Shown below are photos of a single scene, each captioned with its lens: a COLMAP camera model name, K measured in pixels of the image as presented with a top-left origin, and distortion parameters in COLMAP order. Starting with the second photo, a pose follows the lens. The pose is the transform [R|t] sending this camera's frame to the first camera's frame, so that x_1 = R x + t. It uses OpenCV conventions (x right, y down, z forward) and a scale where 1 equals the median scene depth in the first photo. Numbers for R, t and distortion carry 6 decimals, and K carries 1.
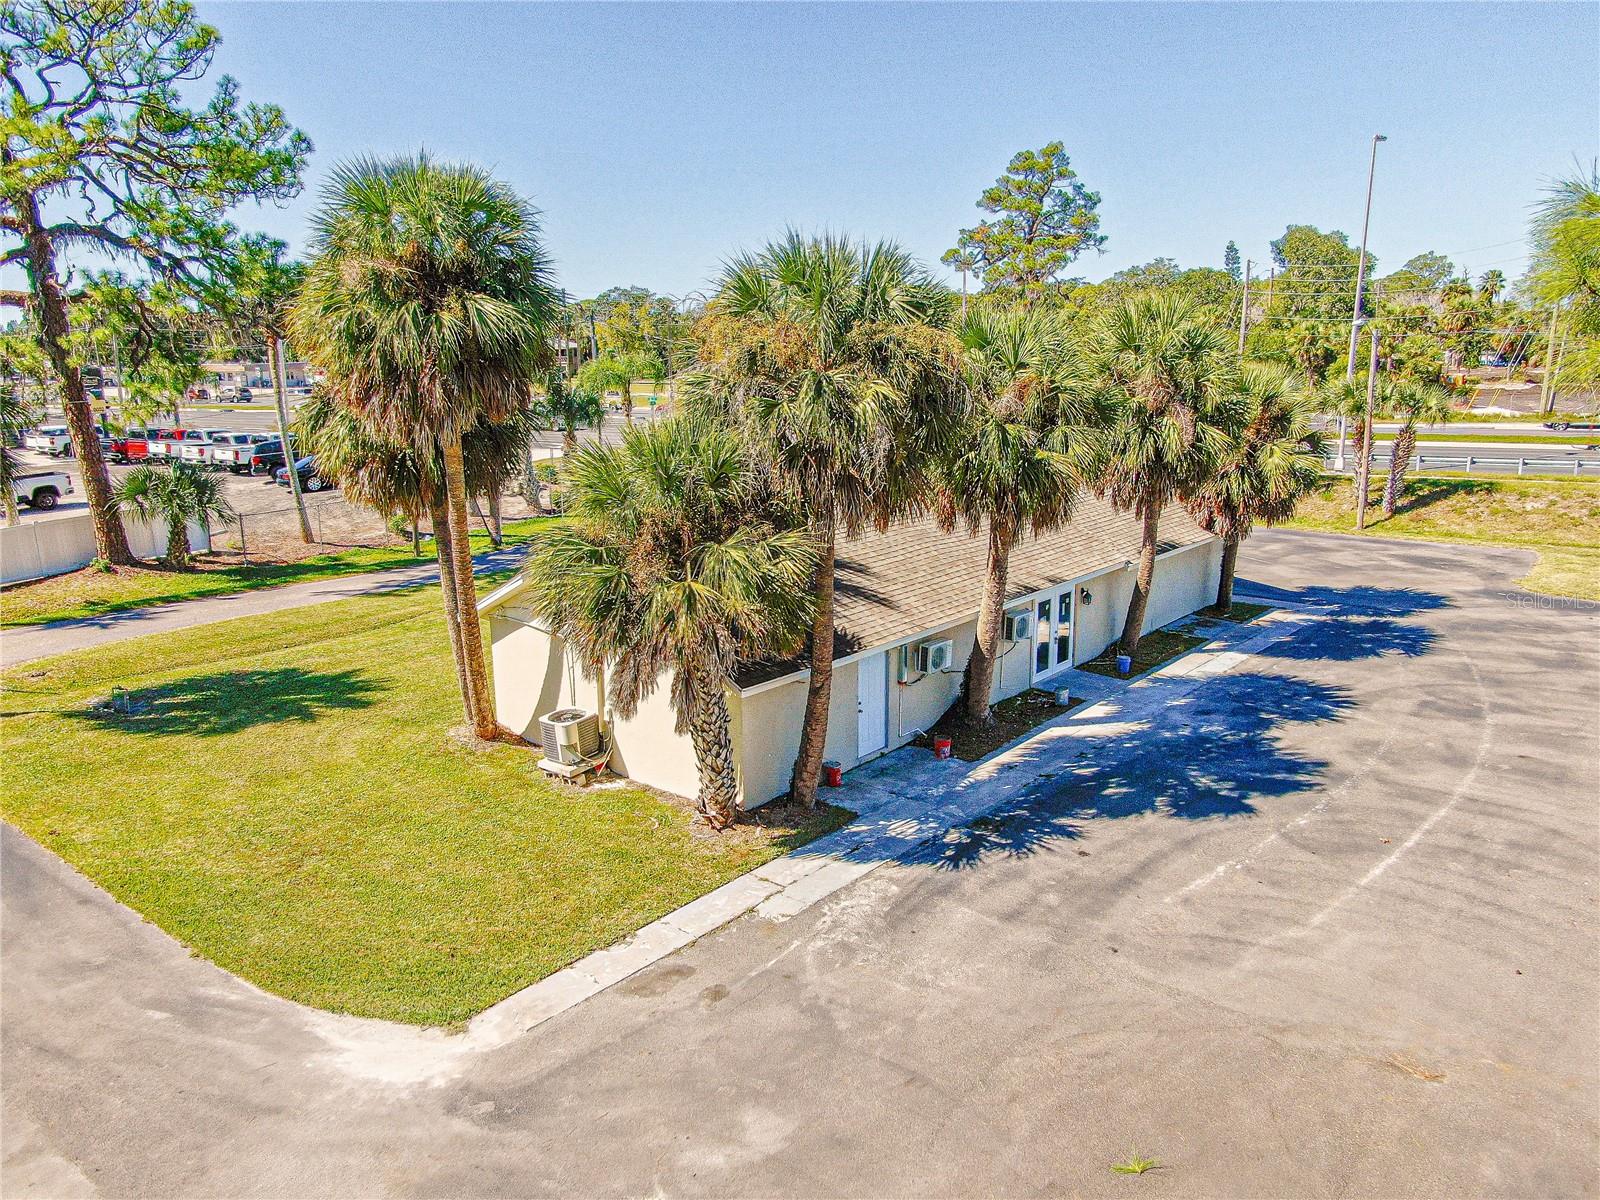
lens RADIAL K [[1141.0, 0, 801.2], [0, 1141.0, 629.9], [0, 0, 1]] dist [-0.012749, -0.005886]
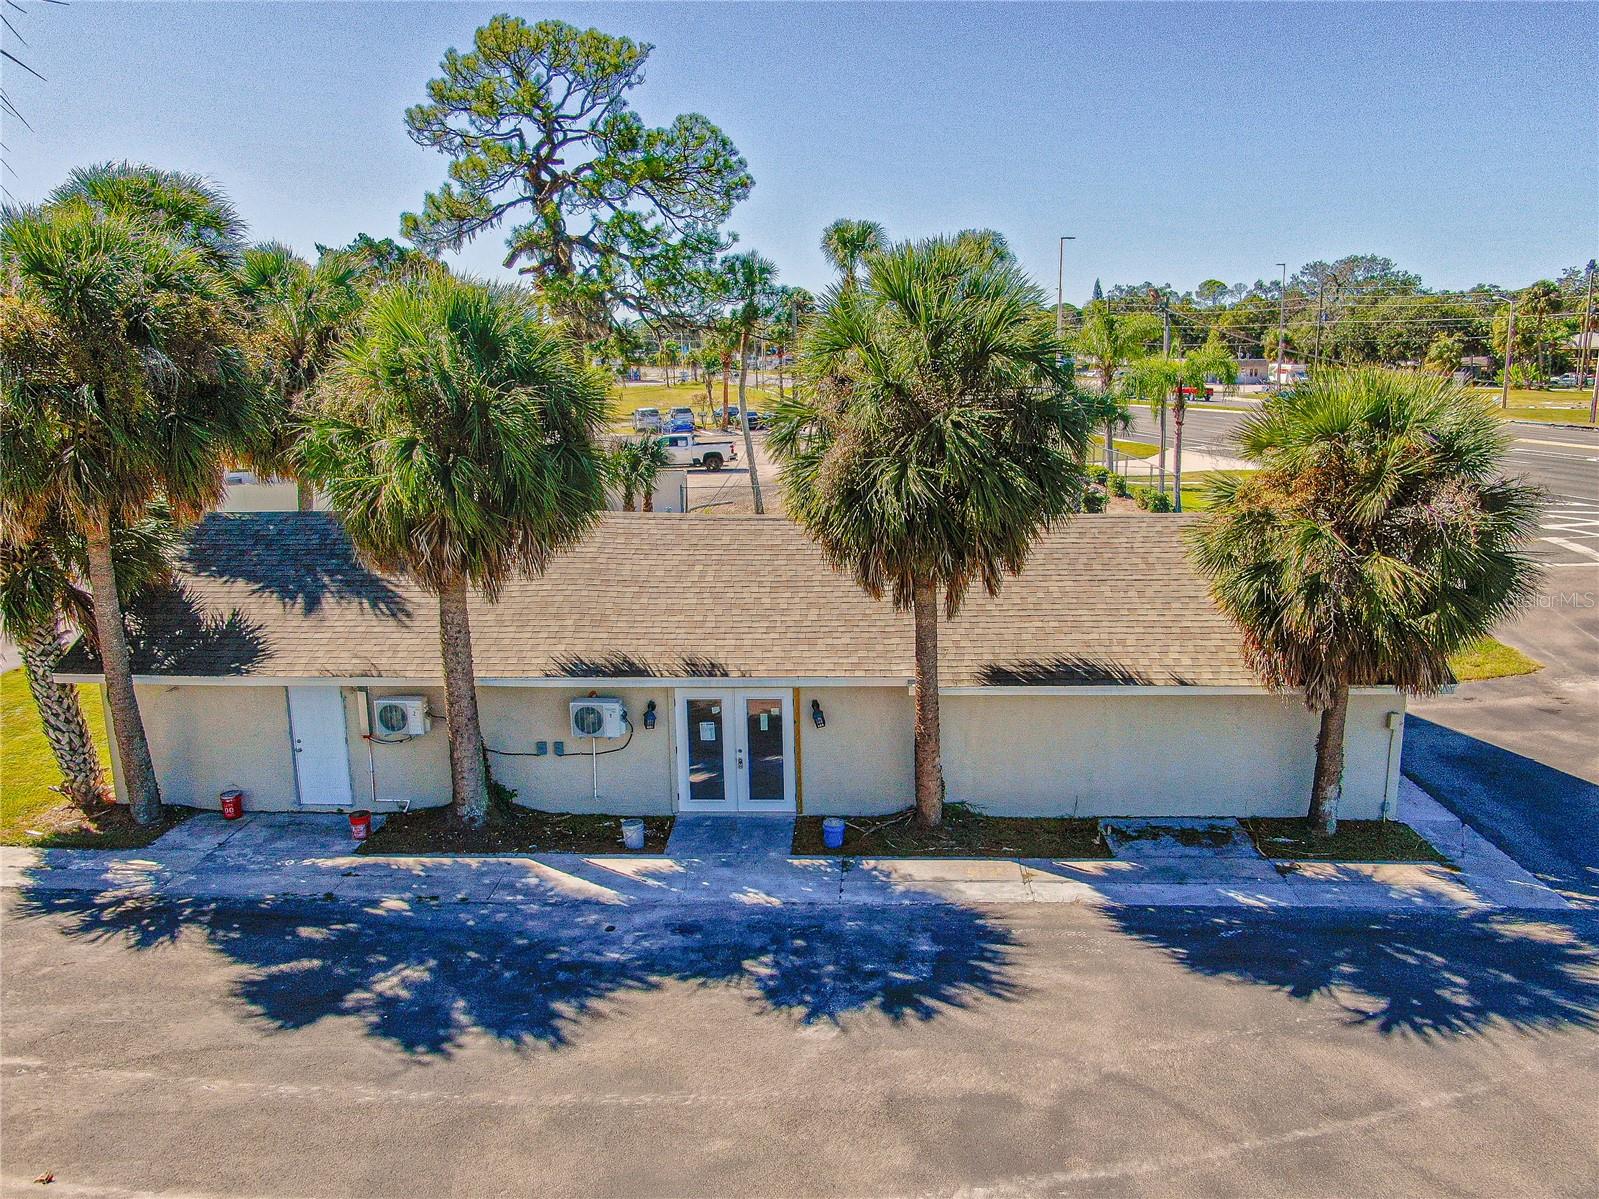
lens RADIAL K [[1140.3, 0, 800.7], [0, 1140.3, 629.4], [0, 0, 1]] dist [-0.012749, -0.005886]
pose [[0.603289, 0.146692, -0.783915, 0.778334], [-0.190140, 0.981050, 0.037253, -0.103040], [0.774525, 0.126580, 0.619749, 0.609565]]
